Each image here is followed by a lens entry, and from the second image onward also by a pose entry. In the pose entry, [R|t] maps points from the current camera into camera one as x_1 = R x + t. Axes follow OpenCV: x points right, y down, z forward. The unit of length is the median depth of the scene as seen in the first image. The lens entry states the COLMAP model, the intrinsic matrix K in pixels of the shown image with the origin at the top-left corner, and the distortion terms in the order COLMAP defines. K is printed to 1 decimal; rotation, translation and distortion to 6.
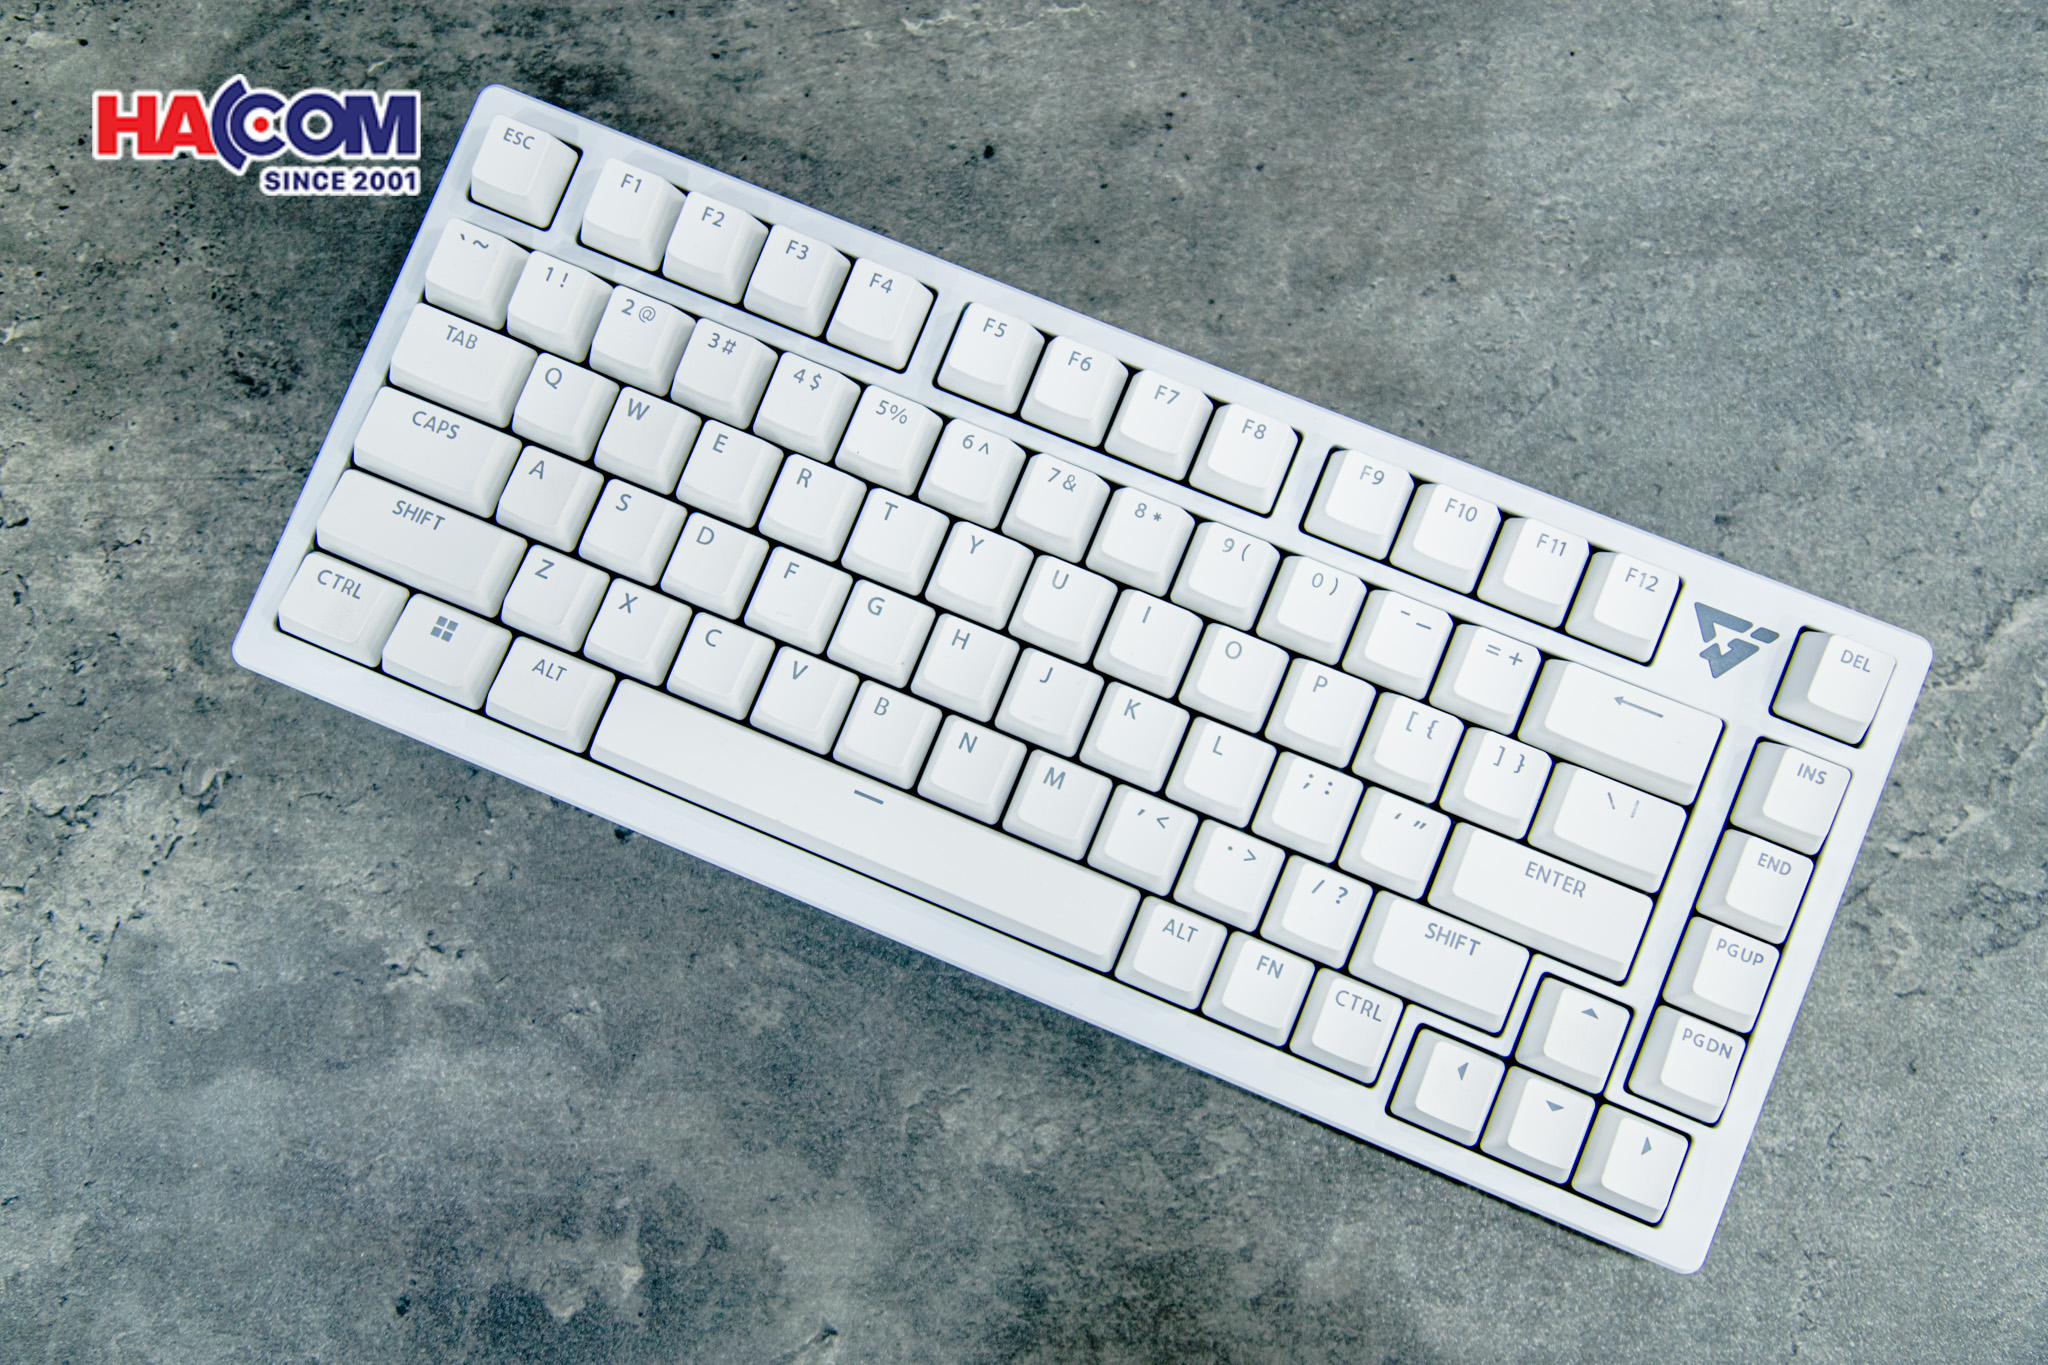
lens RADIAL K [[2092.5, 0, 1024.0], [0, 2092.5, 682.5], [0, 0, 1]] dist [0.058726, -0.039693]
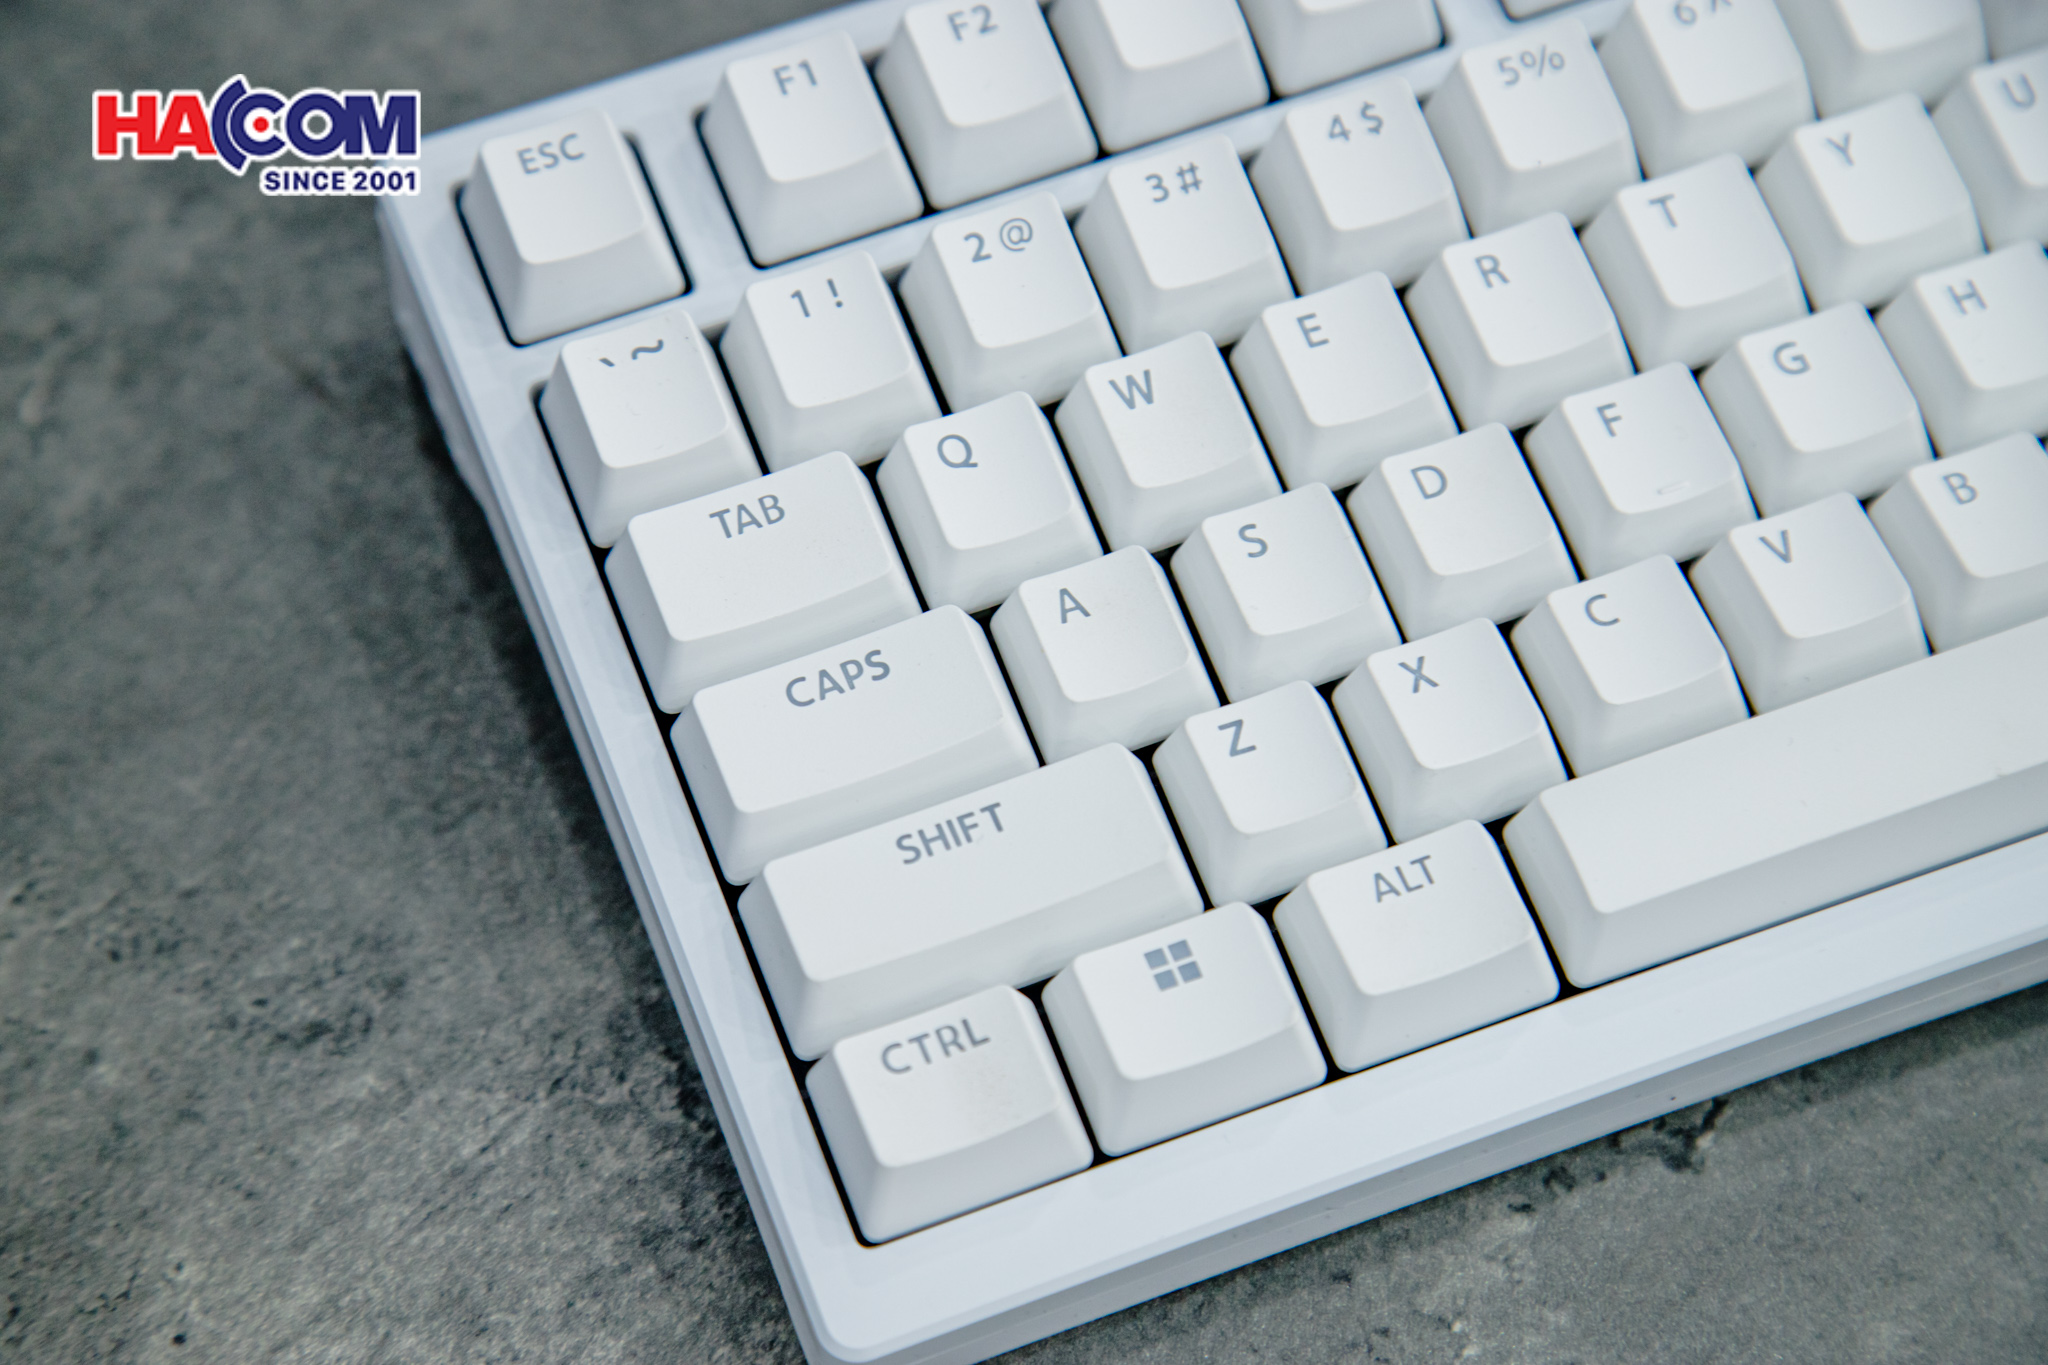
lens RADIAL K [[5255.0, 0, 1030.8], [0, 5255.0, 670.4], [0, 0, 1]] dist [0.370962, 0.230107]
pose [[0.721277, -0.602193, 0.342233, -0.632942], [0.680426, 0.708423, -0.187501, 0.118889], [-0.129534, 0.368104, 0.920717, -0.064177]]
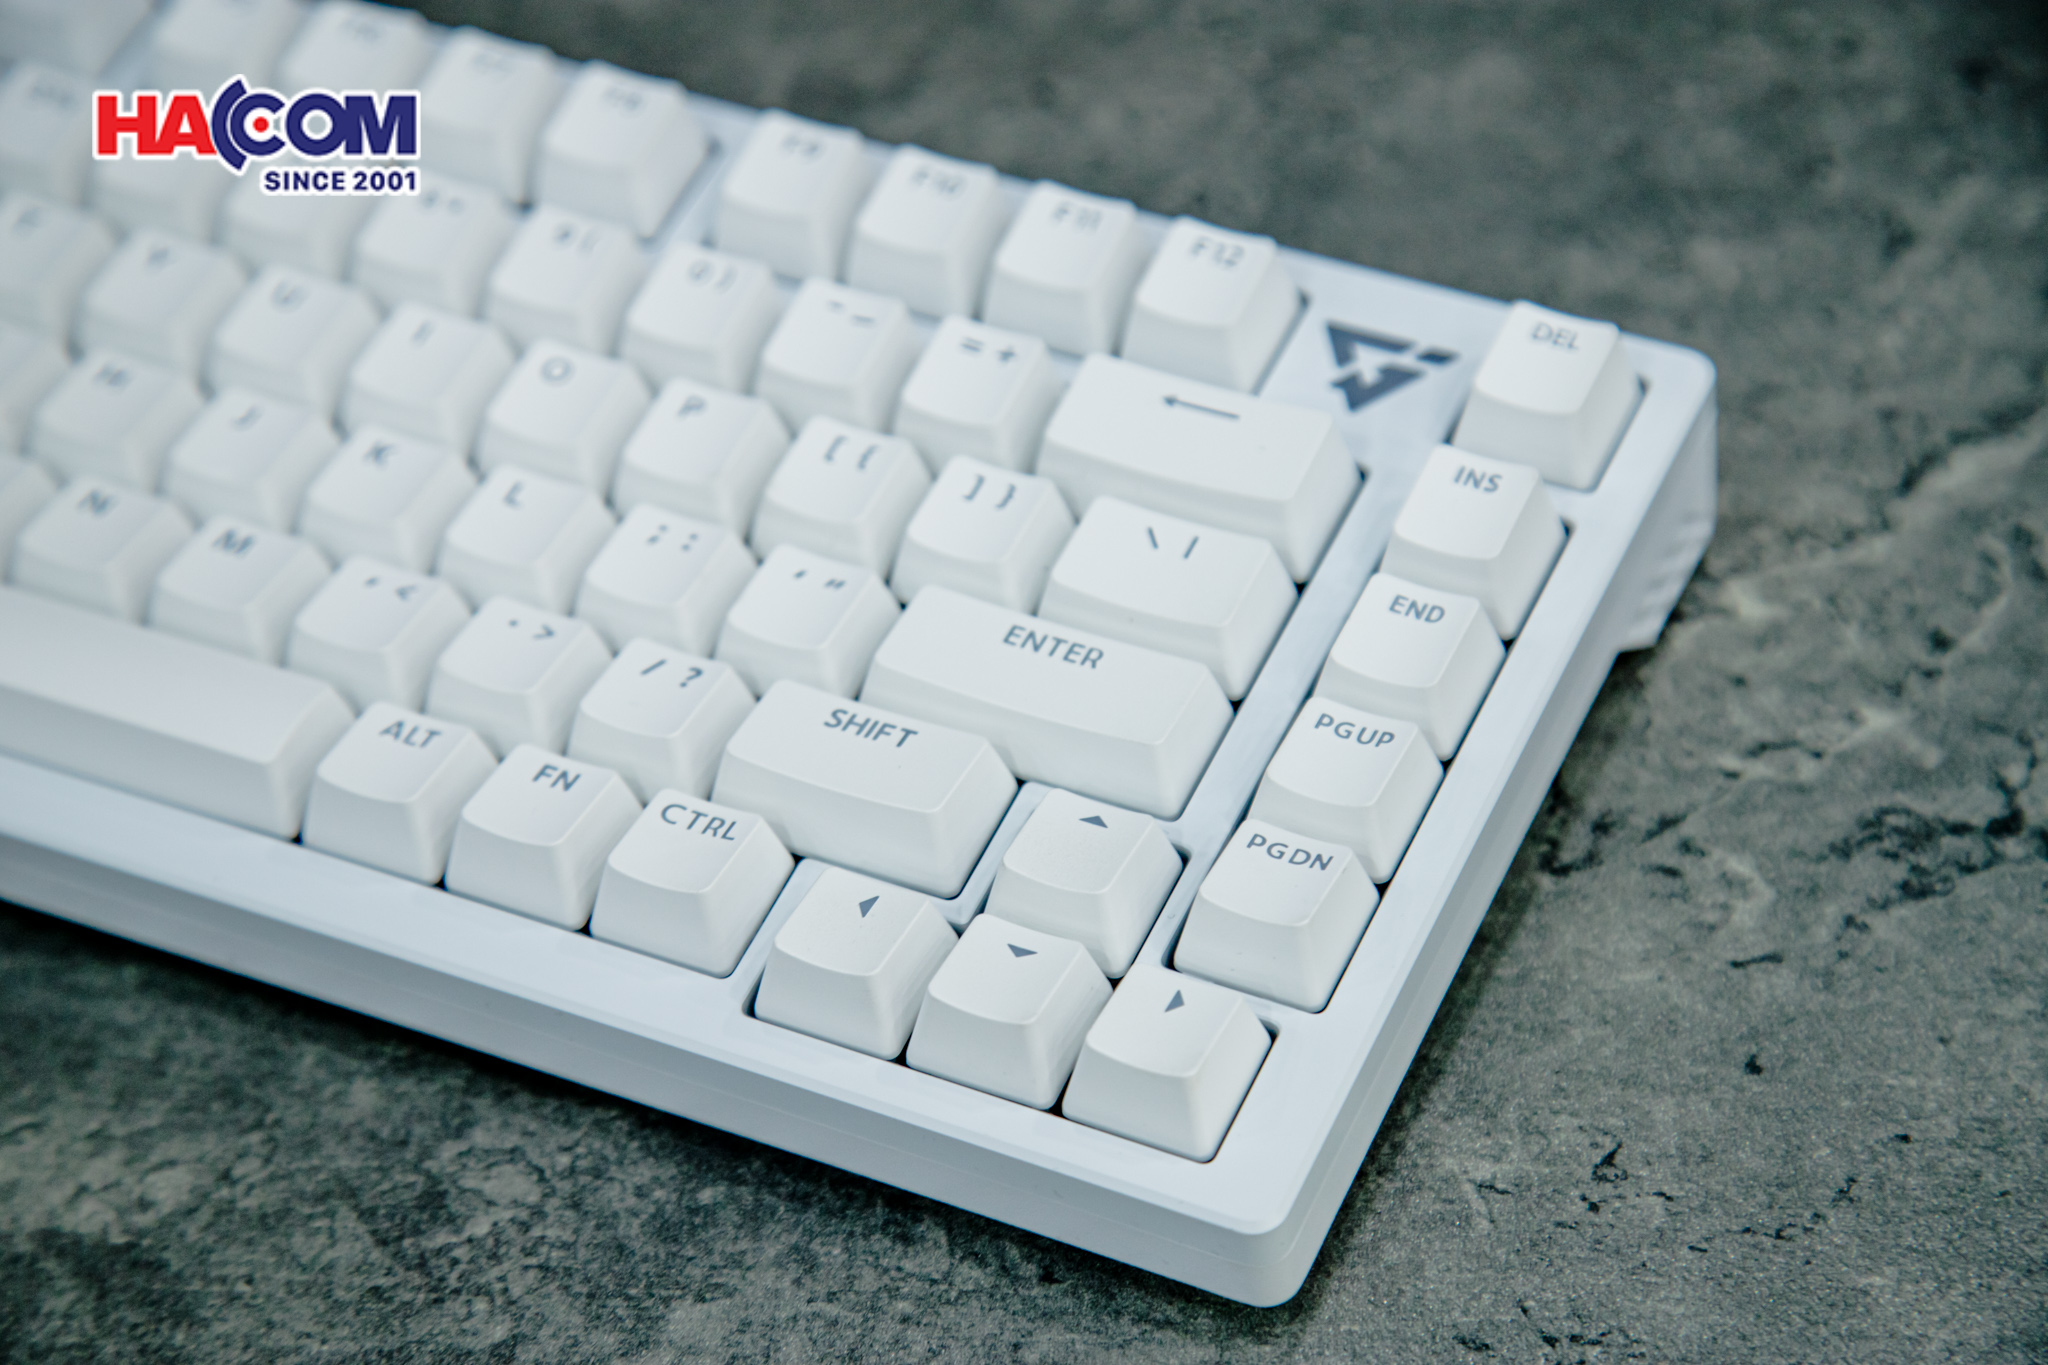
lens RADIAL K [[5255.0, 0, 1030.8], [0, 5255.0, 670.4], [0, 0, 1]] dist [0.370962, 0.230107]
pose [[0.997304, -0.001431, -0.073368, 0.332913], [-0.039658, 0.830719, -0.555278, 0.857086], [0.061743, 0.556691, 0.828422, -0.196230]]
